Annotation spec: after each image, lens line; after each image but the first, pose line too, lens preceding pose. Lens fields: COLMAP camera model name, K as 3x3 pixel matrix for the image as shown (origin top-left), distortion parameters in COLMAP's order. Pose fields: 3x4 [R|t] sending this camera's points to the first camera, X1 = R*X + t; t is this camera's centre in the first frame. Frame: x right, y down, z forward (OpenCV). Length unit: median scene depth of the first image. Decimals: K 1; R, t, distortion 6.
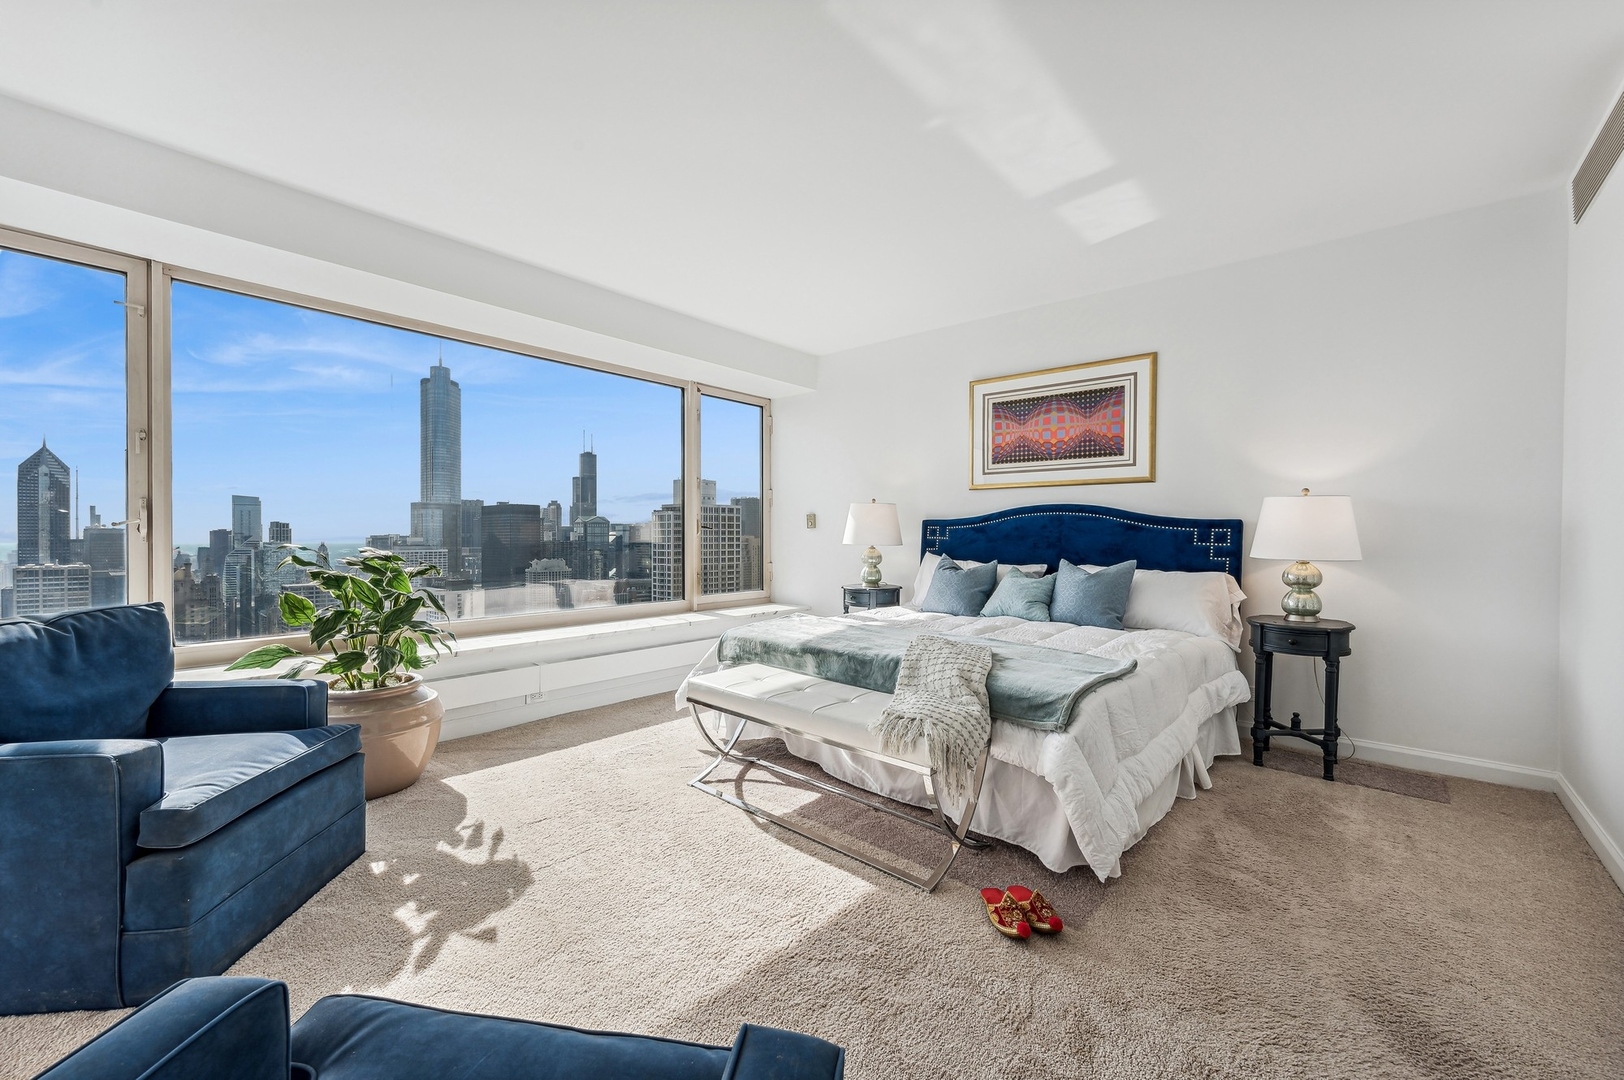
lens RADIAL K [[659.2, 0, 823.1], [0, 659.2, 541.7], [0, 0, 1]] dist [-0.002746, -0.000832]
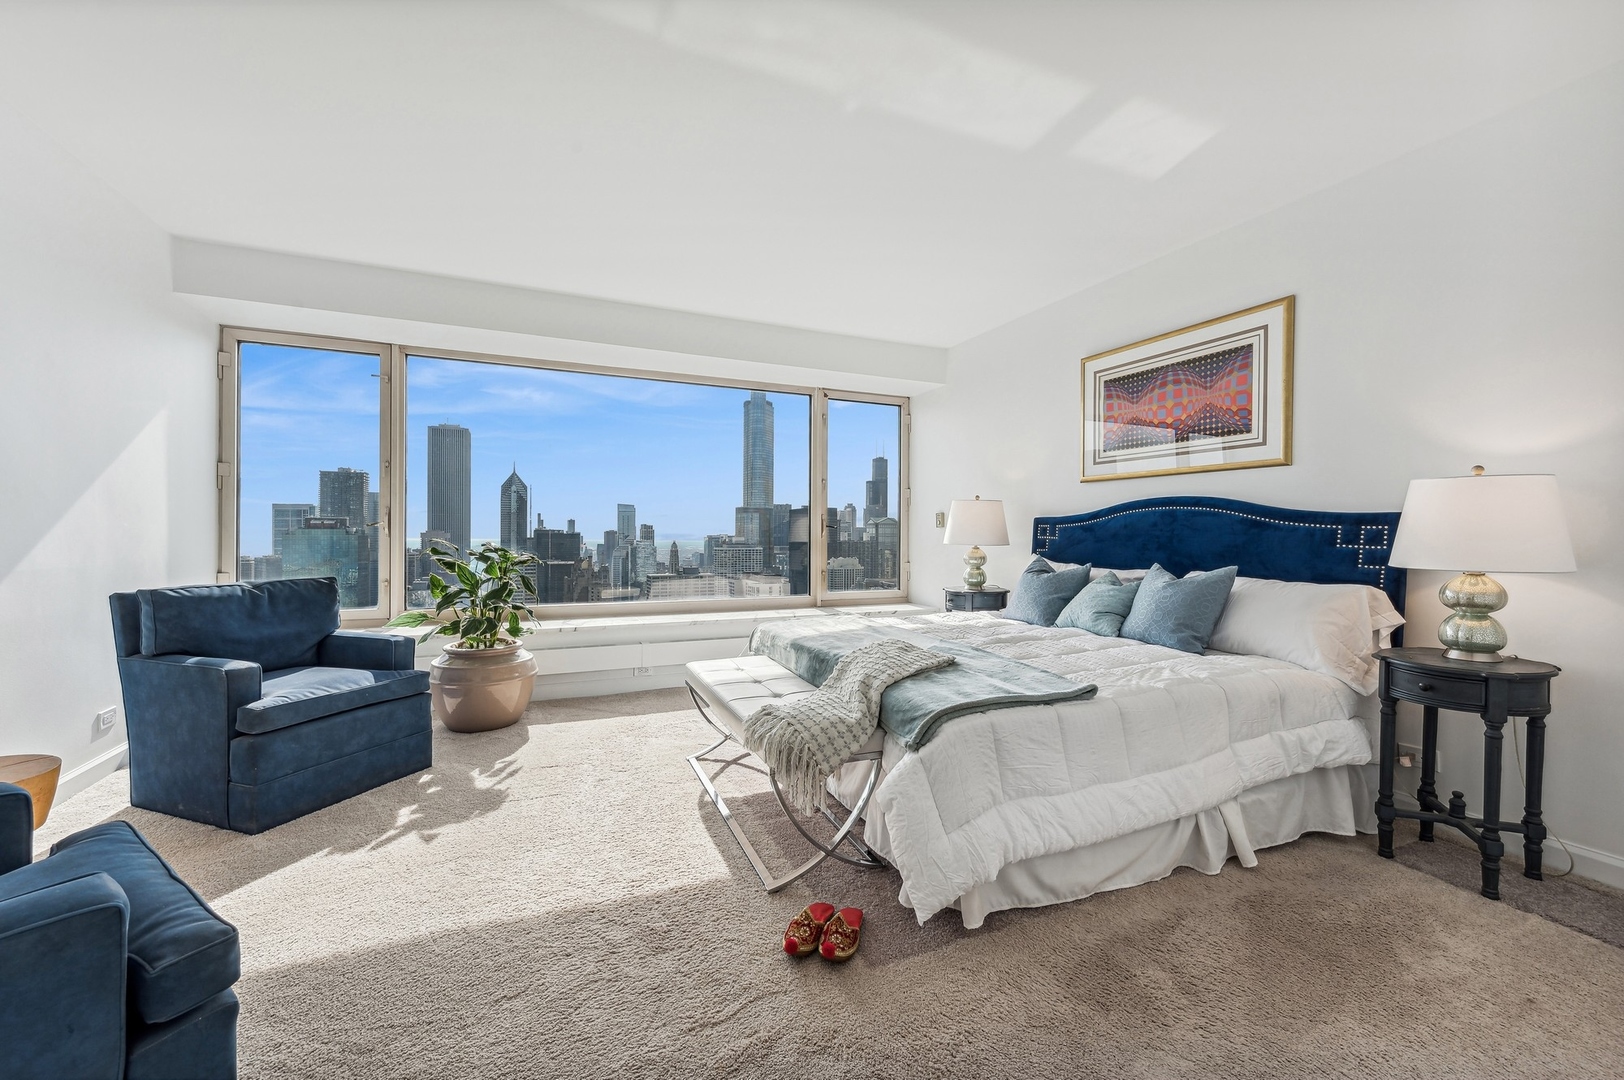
lens RADIAL K [[659.2, 0, 808.1], [0, 659.2, 537.6], [0, 0, 1]] dist [-0.002746, -0.000832]
pose [[0.899652, 0.003743, -0.436591, 0.405337], [-0.006730, 0.999963, -0.005297, 0.002083], [0.436555, 0.007704, 0.899644, 0.081903]]
